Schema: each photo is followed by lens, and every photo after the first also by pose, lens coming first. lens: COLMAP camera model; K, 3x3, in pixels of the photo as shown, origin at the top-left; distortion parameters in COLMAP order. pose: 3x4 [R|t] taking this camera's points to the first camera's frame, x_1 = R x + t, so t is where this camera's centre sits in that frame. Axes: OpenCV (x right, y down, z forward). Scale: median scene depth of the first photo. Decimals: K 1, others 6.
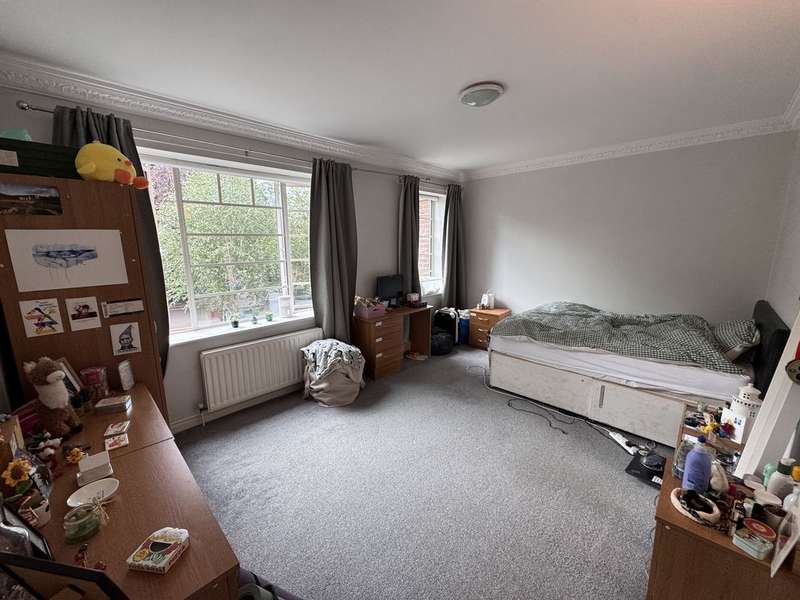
lens RADIAL K [[319.8, 0, 402.3], [0, 319.8, 299.7], [0, 0, 1]] dist [-0.002657, -0.000057]
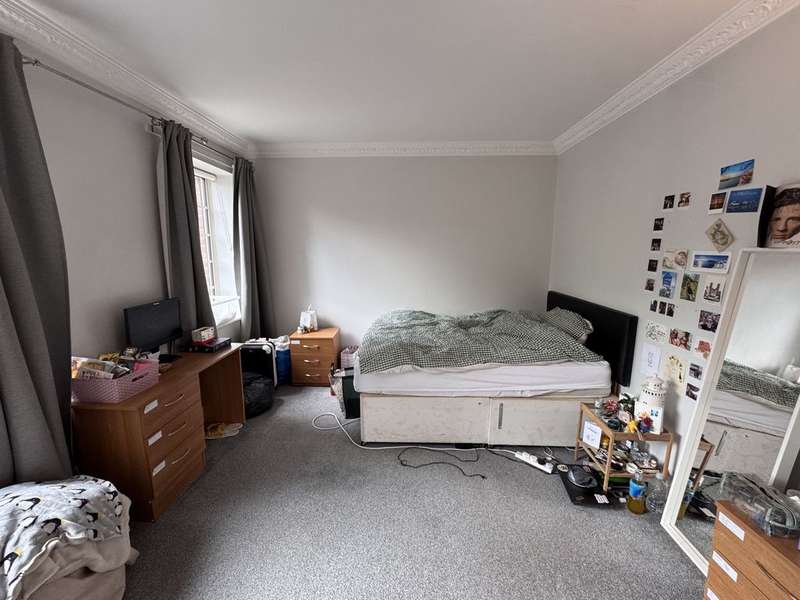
lens RADIAL K [[319.8, 0, 399.4], [0, 319.8, 299.7], [0, 0, 1]] dist [-0.002657, -0.000057]
pose [[0.741565, -0.103611, 0.662832, -0.103719], [0.118433, 0.992703, 0.022674, -0.052898], [-0.660345, 0.061687, 0.748425, 0.401989]]
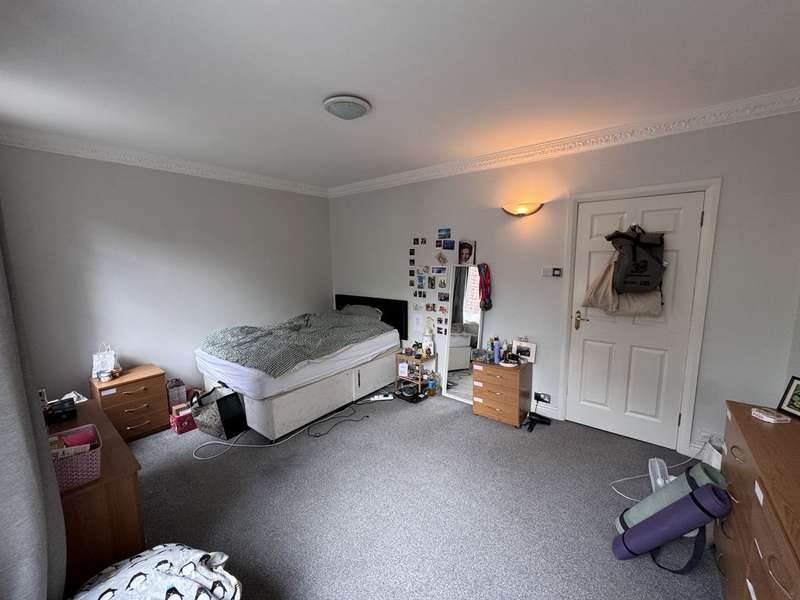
lens RADIAL K [[319.8, 0, 400.0], [0, 319.8, 299.2], [0, 0, 1]] dist [-0.002657, -0.000057]
pose [[-0.097285, -0.128723, 0.986897, -0.509388], [0.192526, 0.970437, 0.145555, -0.134531], [-0.976458, 0.204163, -0.069627, 0.683296]]
